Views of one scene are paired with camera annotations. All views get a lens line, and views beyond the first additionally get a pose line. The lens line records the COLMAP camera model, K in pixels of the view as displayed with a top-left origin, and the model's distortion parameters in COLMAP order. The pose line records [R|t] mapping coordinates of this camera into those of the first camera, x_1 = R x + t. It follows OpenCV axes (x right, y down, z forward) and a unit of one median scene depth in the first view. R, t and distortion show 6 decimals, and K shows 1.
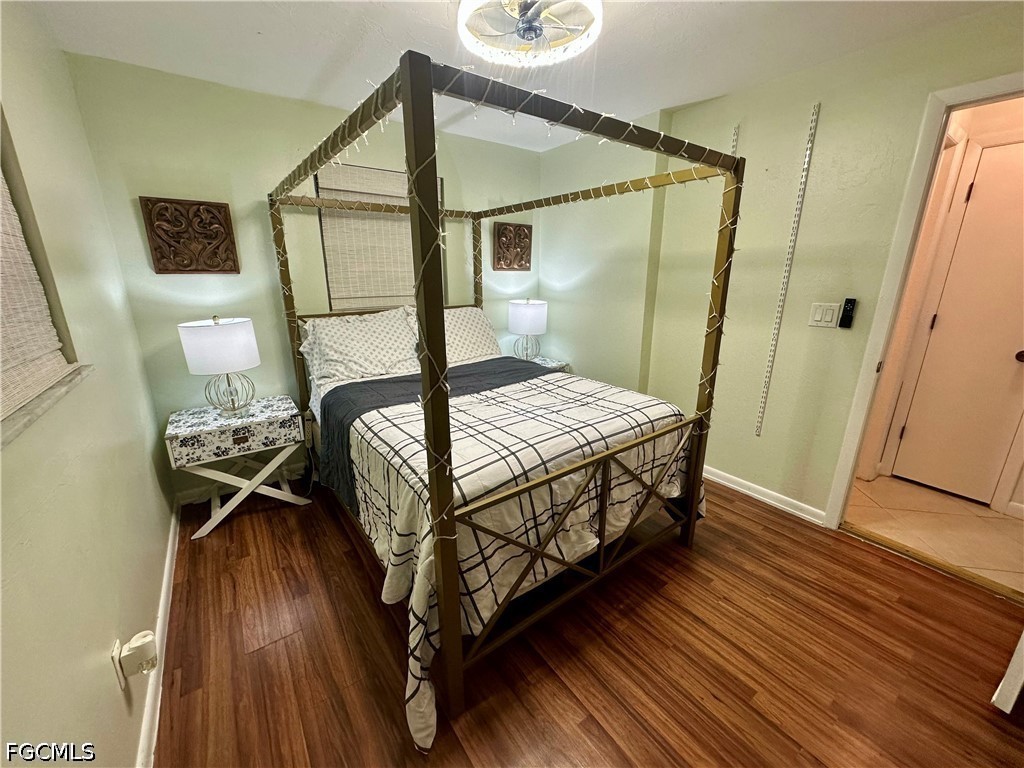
lens RADIAL K [[404.9, 0, 511.4], [0, 404.9, 421.1], [0, 0, 1]] dist [0.000719, 0.000049]
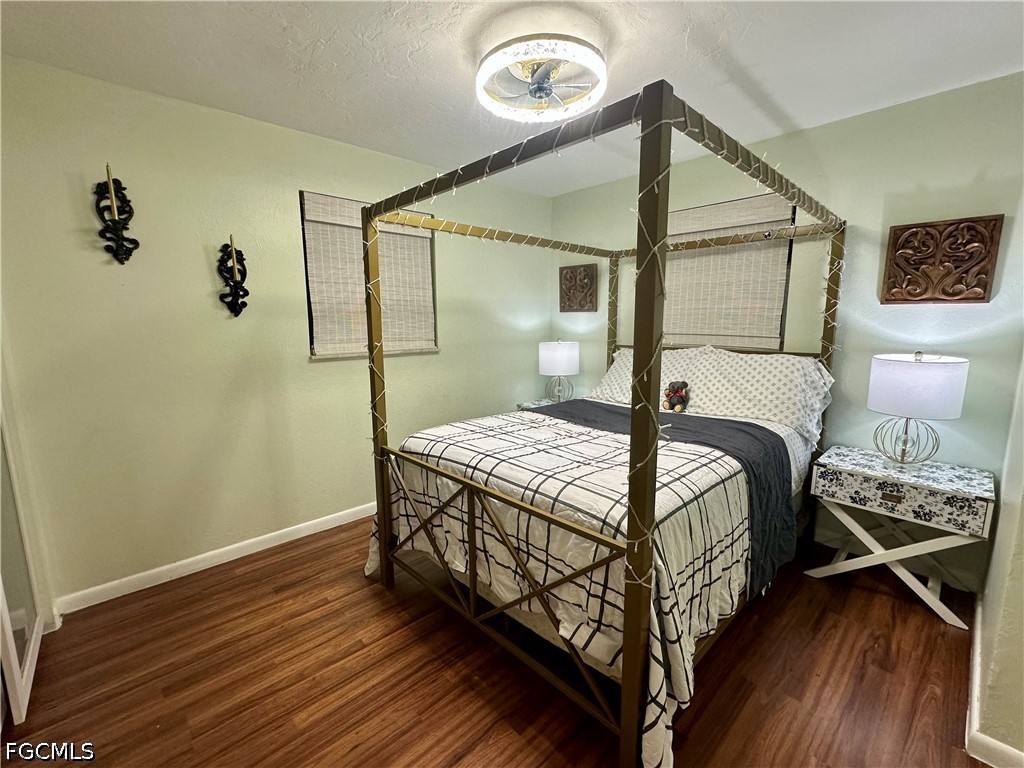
lens RADIAL K [[450.7, 0, 512.0], [0, 450.7, 384.0], [0, 0, 1]] dist [0.022125, -0.000233]
pose [[0.095839, 0.158824, -0.982644, 0.165556], [-0.324534, 0.938232, 0.119993, -0.040592], [0.941006, 0.307401, 0.141464, 0.106455]]
